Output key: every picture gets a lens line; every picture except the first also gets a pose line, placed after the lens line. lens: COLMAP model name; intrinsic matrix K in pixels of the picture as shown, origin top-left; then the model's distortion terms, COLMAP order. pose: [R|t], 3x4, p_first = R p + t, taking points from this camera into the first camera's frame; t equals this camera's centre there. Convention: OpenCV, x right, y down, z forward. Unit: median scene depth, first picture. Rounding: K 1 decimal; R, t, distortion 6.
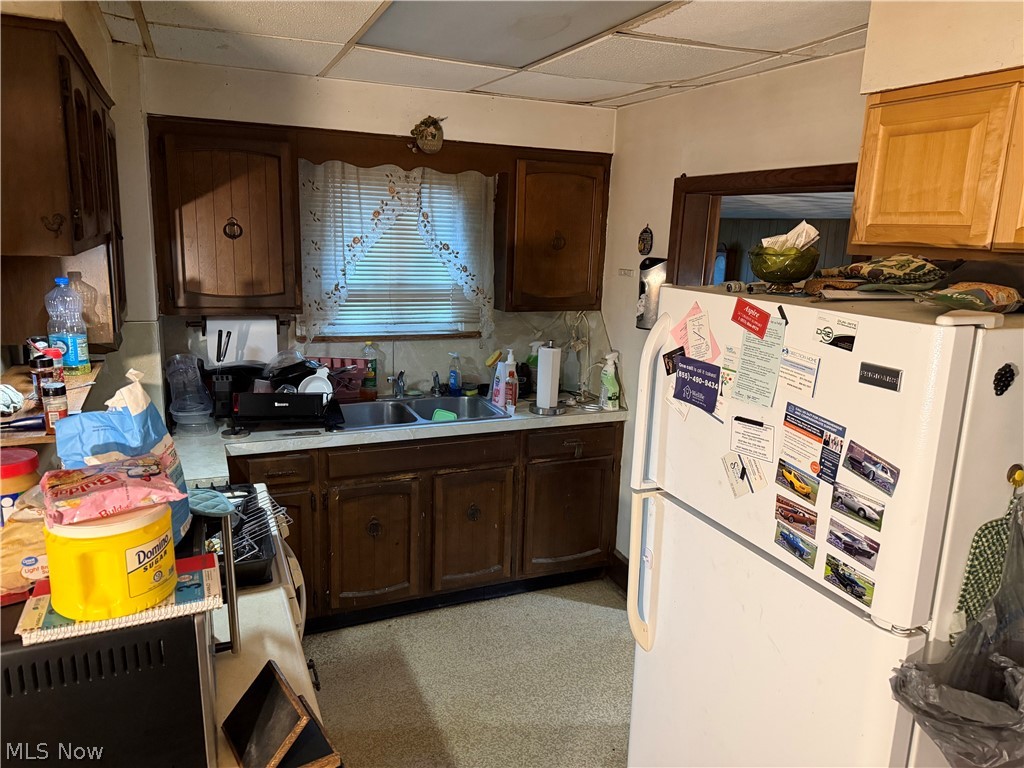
lens RADIAL K [[729.3, 0, 503.5], [0, 729.3, 381.9], [0, 0, 1]] dist [0.012983, -0.021093]
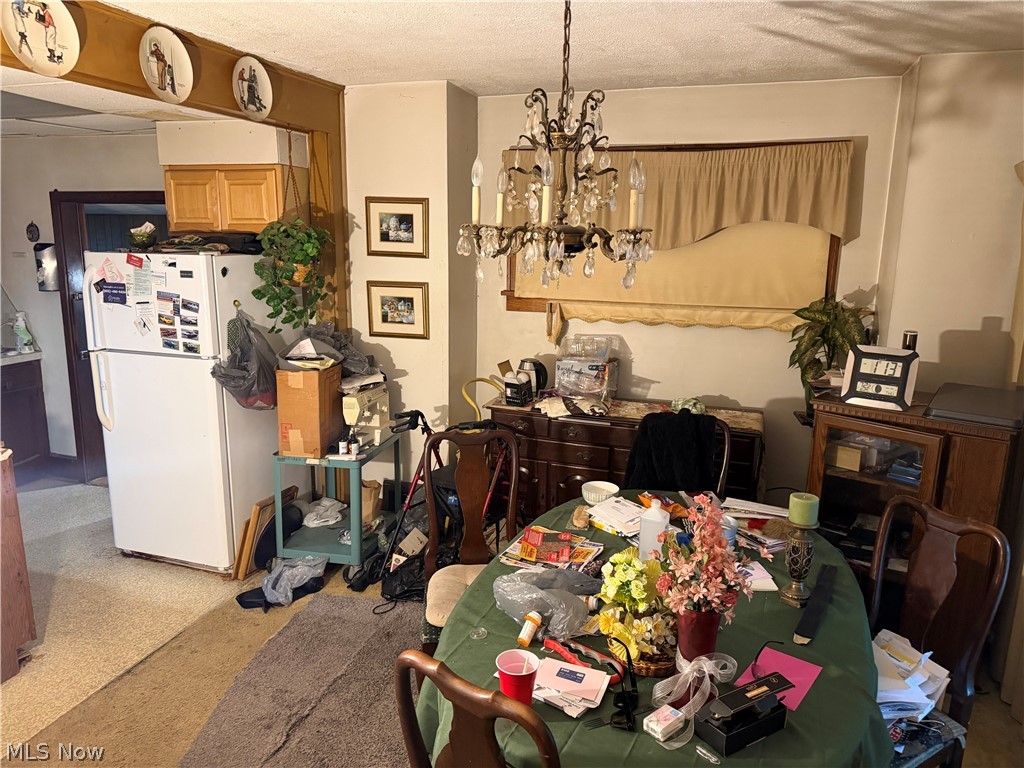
lens RADIAL K [[729.3, 0, 507.6], [0, 729.3, 391.4], [0, 0, 1]] dist [0.012983, -0.021093]
pose [[0.657317, -0.180082, 0.731782, -0.748548], [0.160855, 0.982179, 0.097215, 0.318738], [-0.736248, 0.053810, 0.674569, -1.636006]]
